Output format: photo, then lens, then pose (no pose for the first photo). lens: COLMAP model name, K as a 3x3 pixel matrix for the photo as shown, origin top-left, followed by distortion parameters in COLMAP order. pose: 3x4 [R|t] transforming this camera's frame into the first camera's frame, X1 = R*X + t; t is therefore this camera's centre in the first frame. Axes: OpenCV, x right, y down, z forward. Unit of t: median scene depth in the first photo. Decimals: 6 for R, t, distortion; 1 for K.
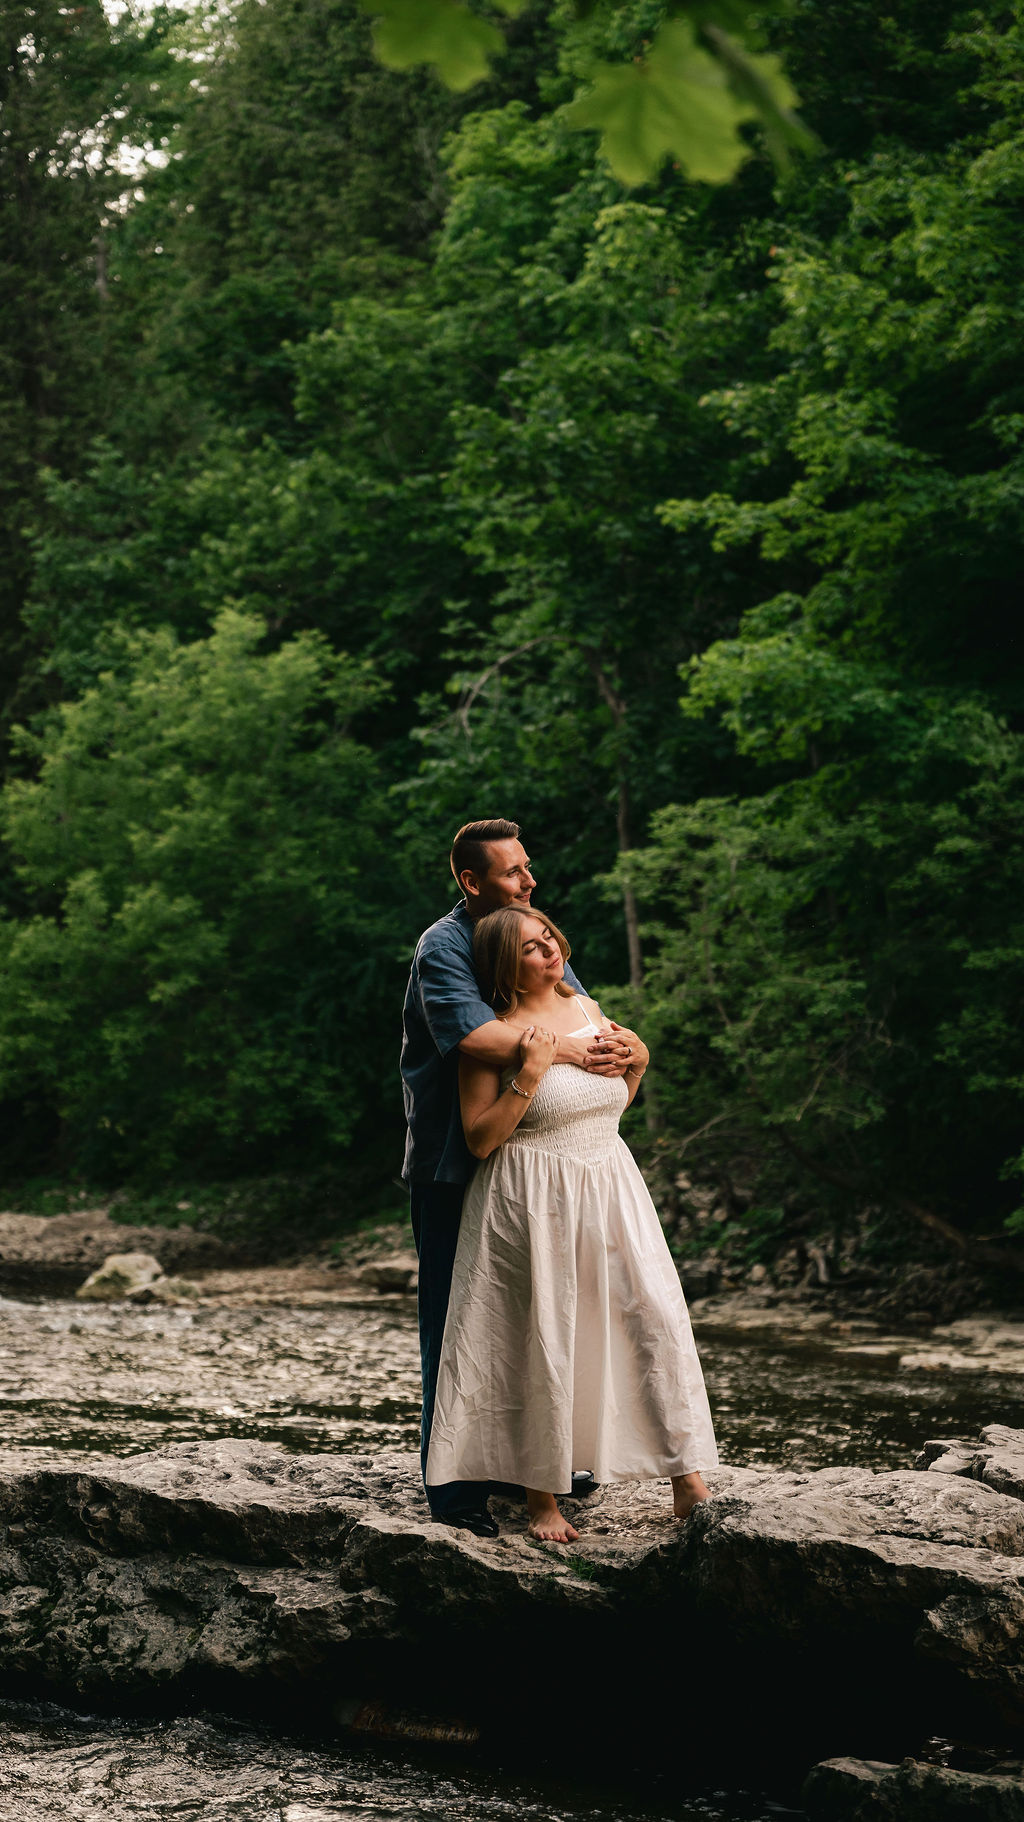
lens RADIAL K [[3636.2, 0, 512.0], [0, 3636.2, 911.0], [0, 0, 1]] dist [0.081192, 0.138232]
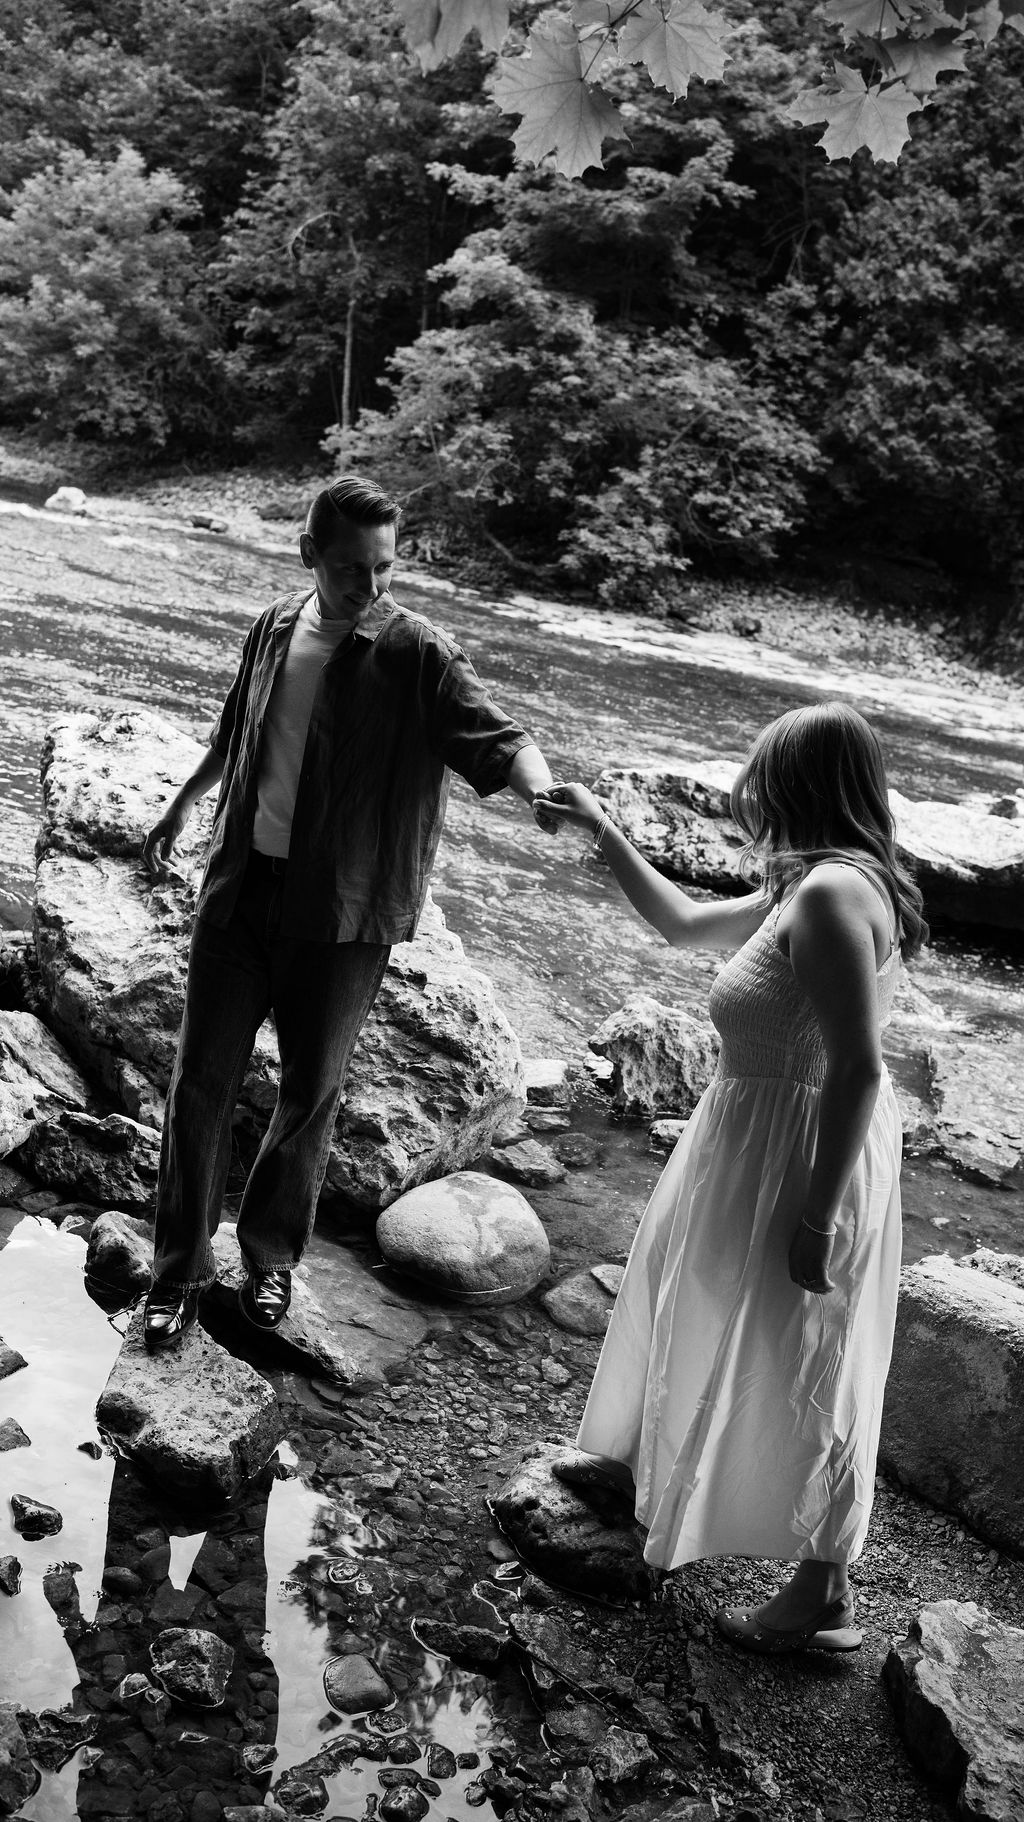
lens RADIAL K [[1630.9, 0, 512.0], [0, 1630.9, 911.0], [0, 0, 1]] dist [-0.004959, 0.001744]
pose [[0.943840, 0.078396, 0.320966, -0.143539], [-0.183904, 0.931703, 0.313224, -0.015516], [-0.274490, -0.354660, 0.893796, 0.035928]]
